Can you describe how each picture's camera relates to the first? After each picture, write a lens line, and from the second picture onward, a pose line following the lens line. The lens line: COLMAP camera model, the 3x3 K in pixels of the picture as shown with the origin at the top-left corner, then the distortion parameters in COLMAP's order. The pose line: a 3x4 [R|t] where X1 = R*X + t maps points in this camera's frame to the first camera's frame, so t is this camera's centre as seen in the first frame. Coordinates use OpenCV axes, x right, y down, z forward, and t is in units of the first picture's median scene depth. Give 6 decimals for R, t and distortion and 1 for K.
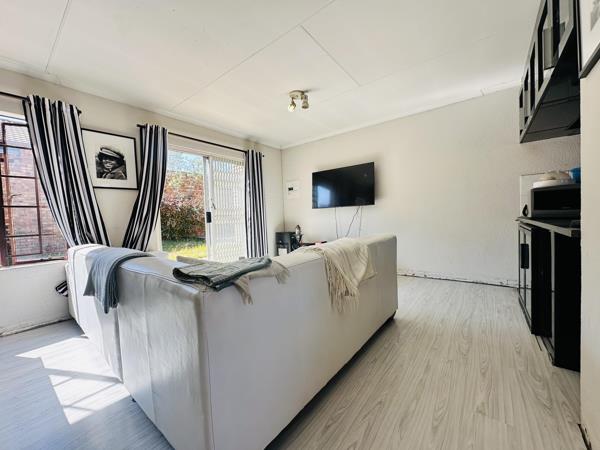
lens RADIAL K [[240.5, 0, 300.2], [0, 240.5, 224.8], [0, 0, 1]] dist [0.002286, -0.000050]
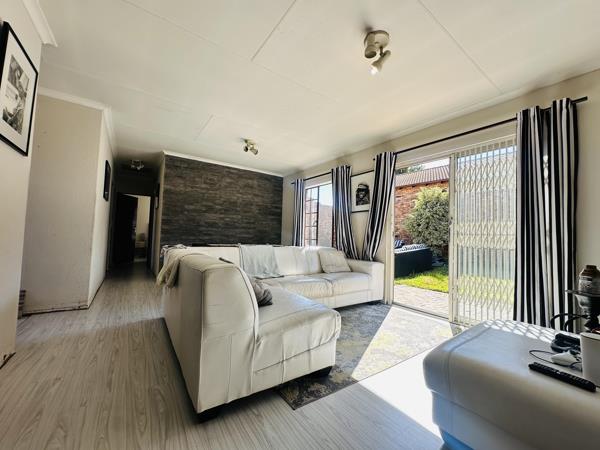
lens RADIAL K [[240.5, 0, 298.0], [0, 240.5, 223.9], [0, 0, 1]] dist [0.002286, -0.000050]
pose [[-0.297502, -0.018112, -0.954549, 0.613640], [-0.054003, 0.998539, -0.002115, -0.050644], [0.953193, 0.050919, -0.298045, 0.977220]]
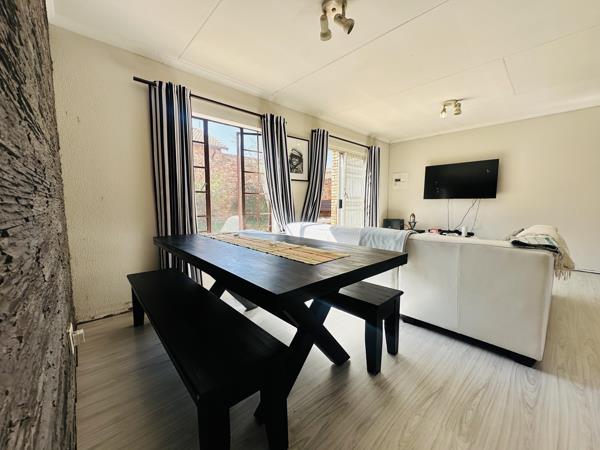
lens RADIAL K [[240.5, 0, 301.3], [0, 240.5, 225.0], [0, 0, 1]] dist [0.002286, -0.000050]
pose [[0.988346, 0.051085, -0.143394, -0.505353], [-0.041960, 0.996940, 0.065954, 0.003342], [0.146325, -0.059169, 0.987465, -0.279769]]
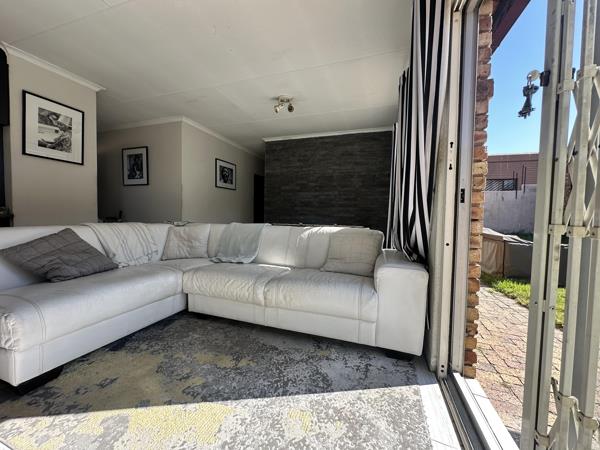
lens RADIAL K [[240.5, 0, 297.8], [0, 240.5, 223.4], [0, 0, 1]] dist [0.002286, -0.000050]
pose [[-0.944203, 0.036015, -0.327390, -0.531018], [0.009477, 0.996563, 0.082297, -0.008346], [0.329229, 0.074603, -0.941298, 1.532781]]
